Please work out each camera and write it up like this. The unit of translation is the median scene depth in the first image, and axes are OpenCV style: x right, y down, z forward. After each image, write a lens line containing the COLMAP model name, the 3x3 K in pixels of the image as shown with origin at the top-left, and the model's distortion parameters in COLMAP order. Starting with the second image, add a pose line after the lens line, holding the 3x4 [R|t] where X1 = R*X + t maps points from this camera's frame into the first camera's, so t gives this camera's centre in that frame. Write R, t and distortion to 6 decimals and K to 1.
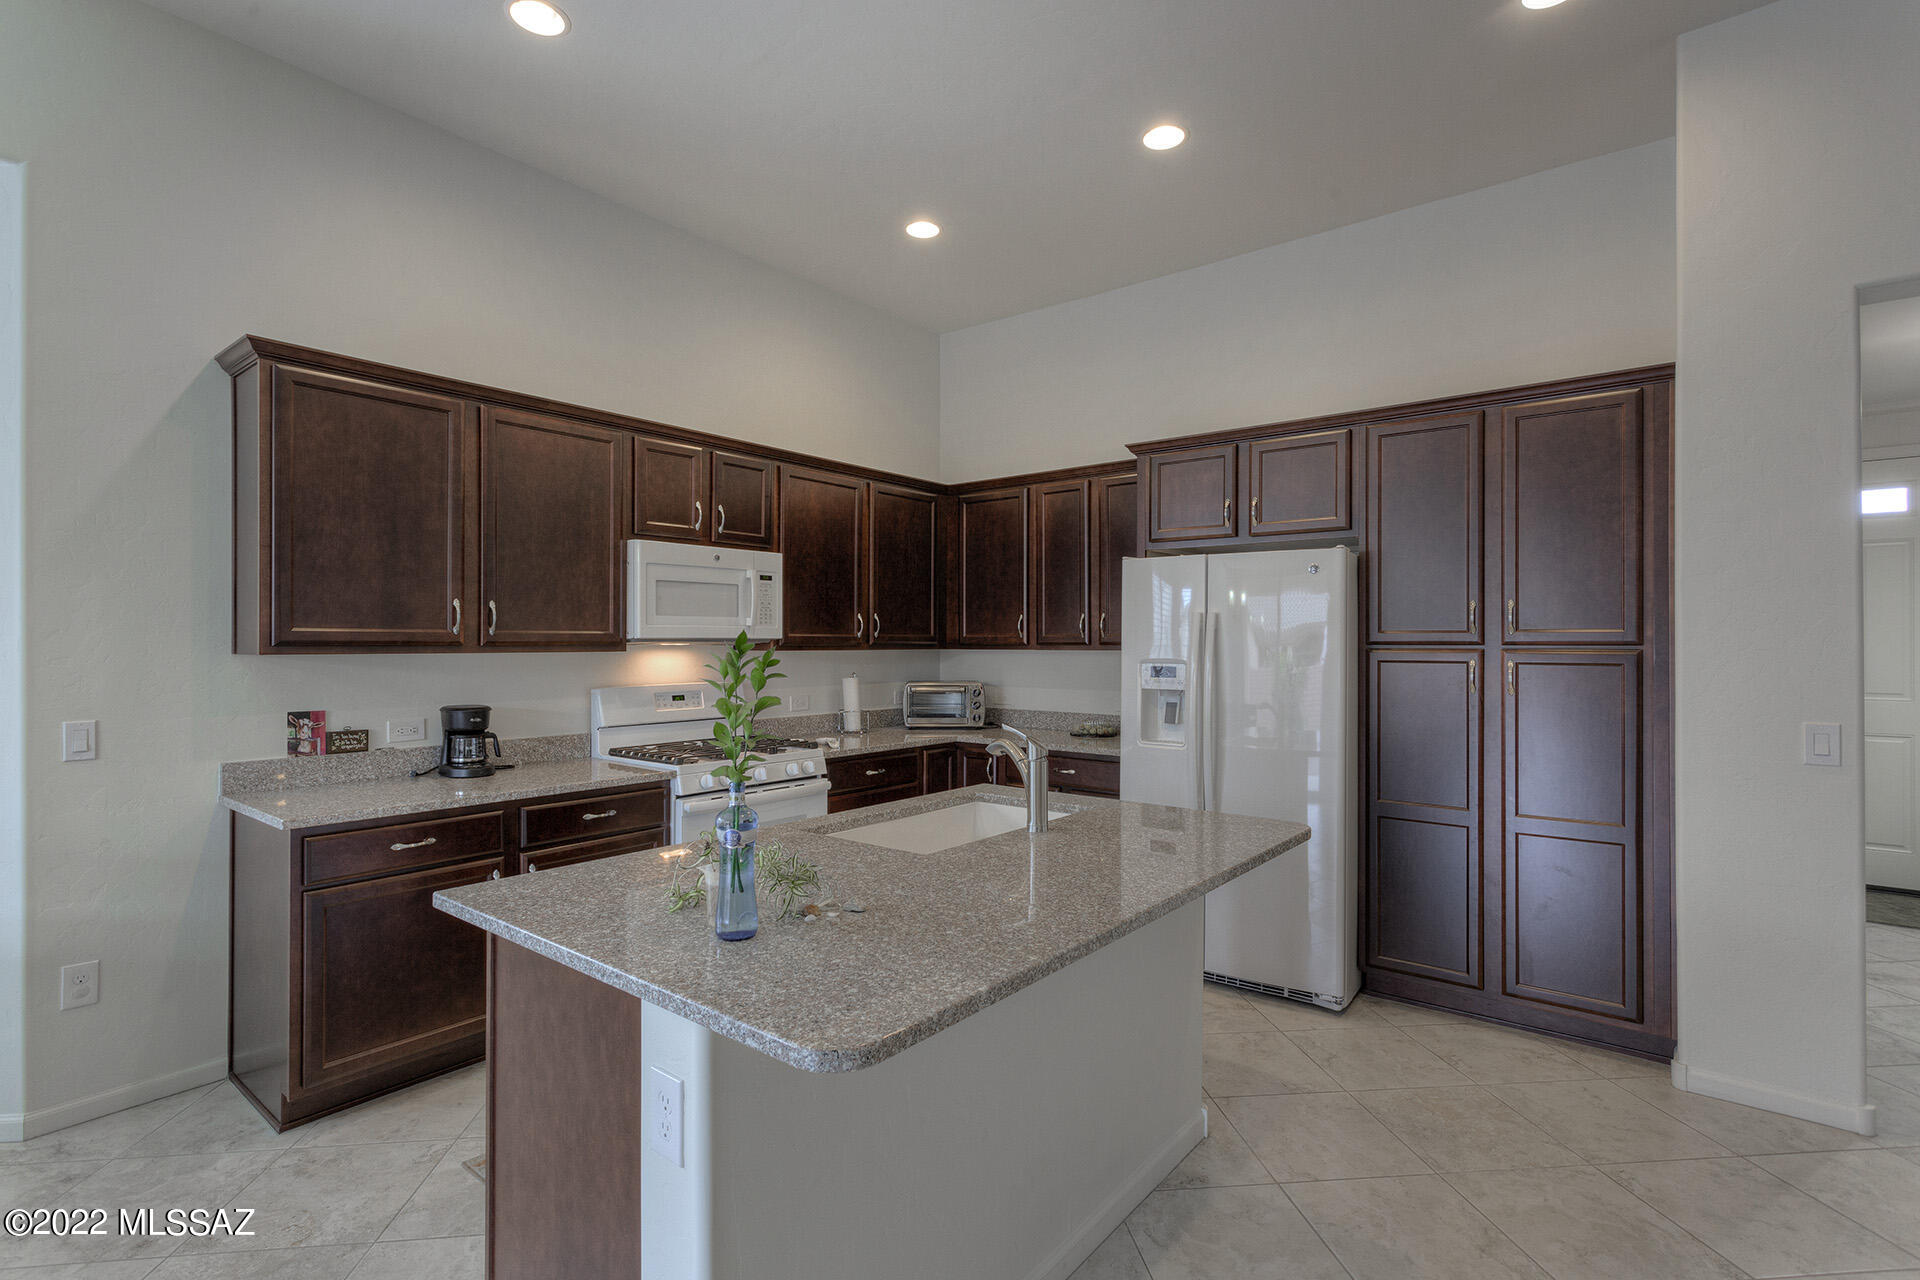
lens RADIAL K [[905.2, 0, 956.3], [0, 905.2, 639.4], [0, 0, 1]] dist [-0.005273, 0.004258]
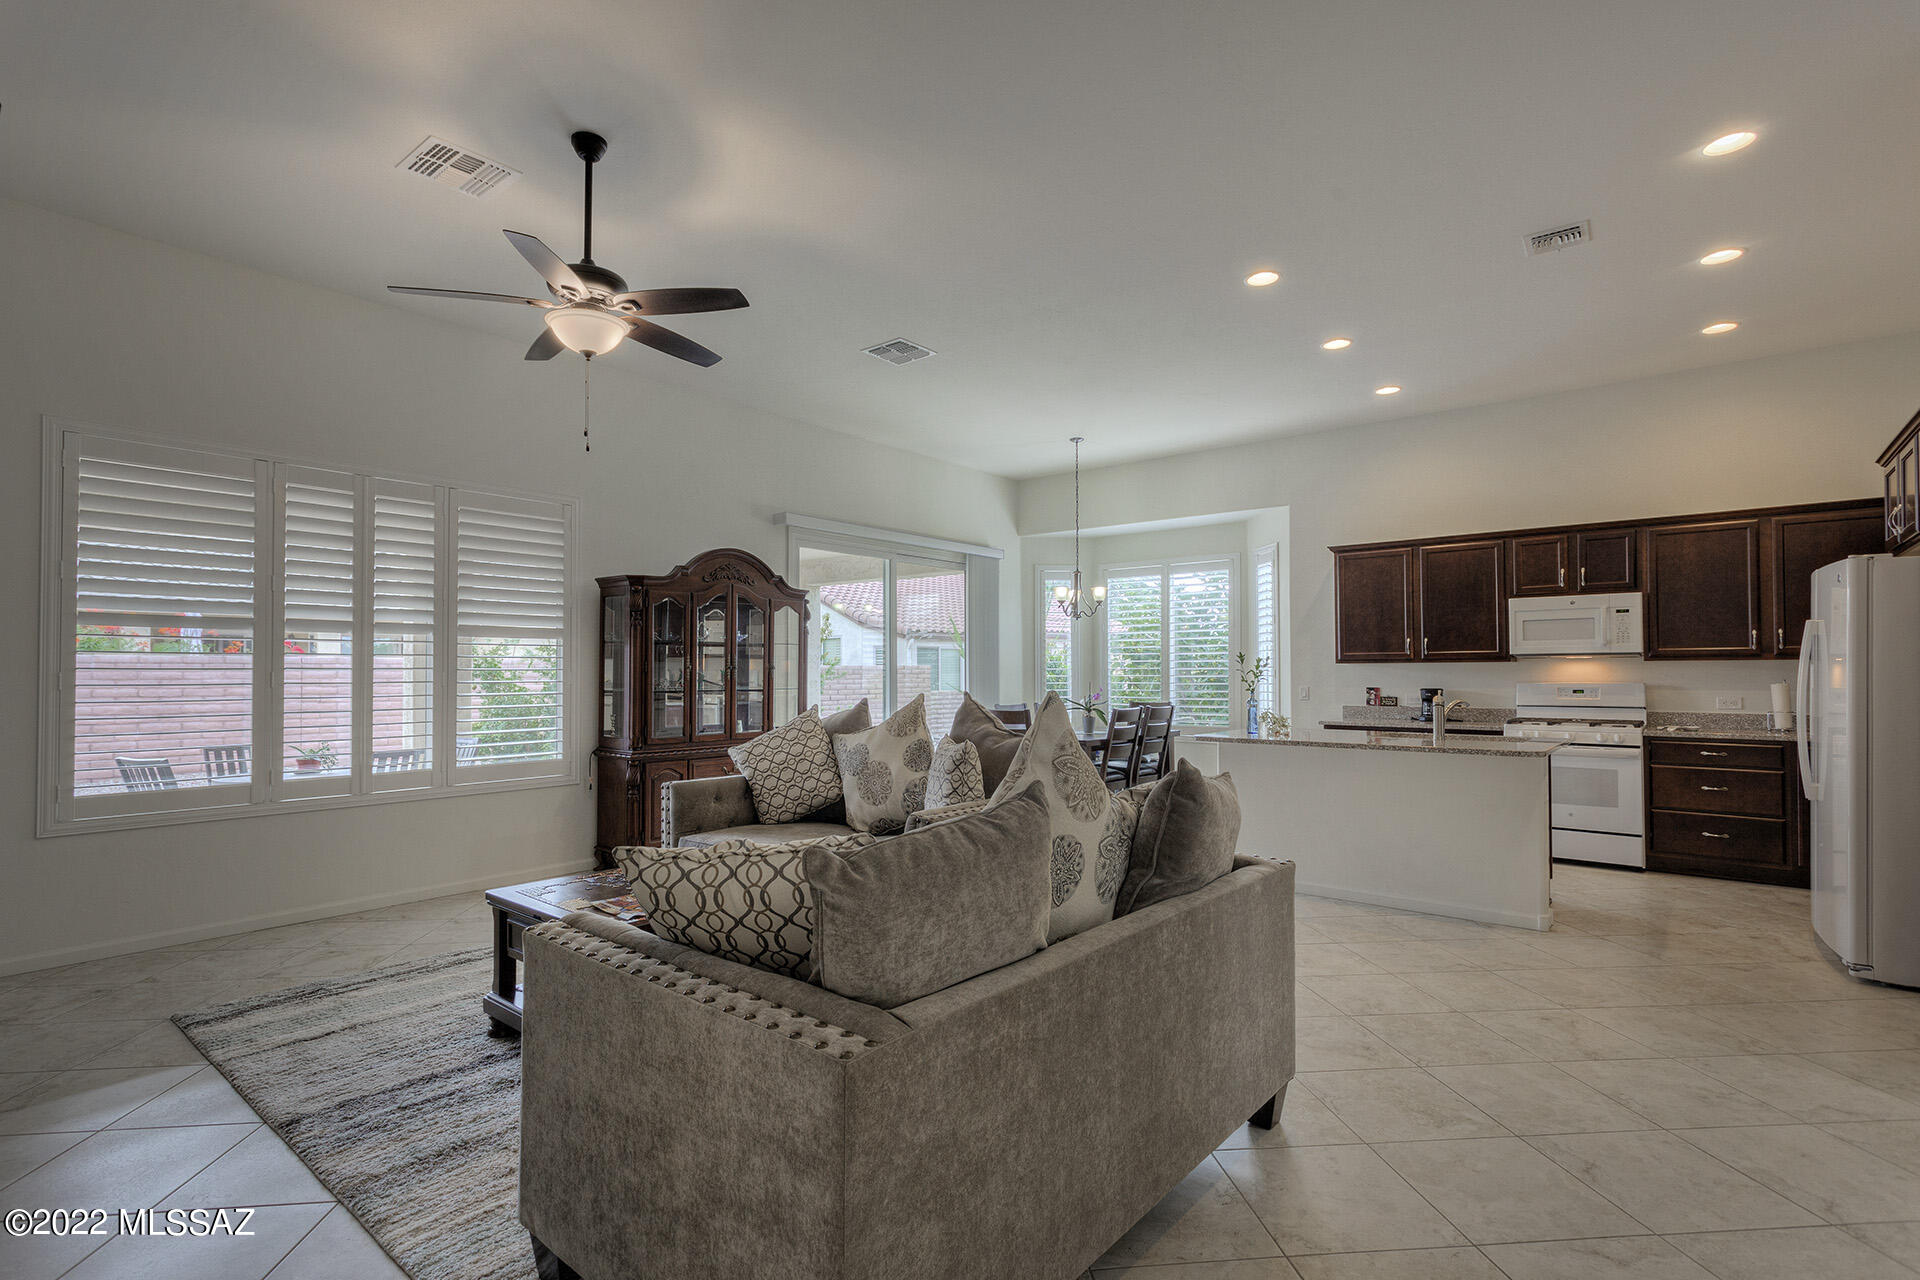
lens RADIAL K [[905.2, 0, 947.6], [0, 905.2, 629.3], [0, 0, 1]] dist [-0.005273, 0.004258]
pose [[-0.015118, -0.051528, -0.998557, 1.516161], [0.003939, 0.998660, -0.051593, 0.039142], [0.999878, -0.004713, -0.014895, -0.086553]]
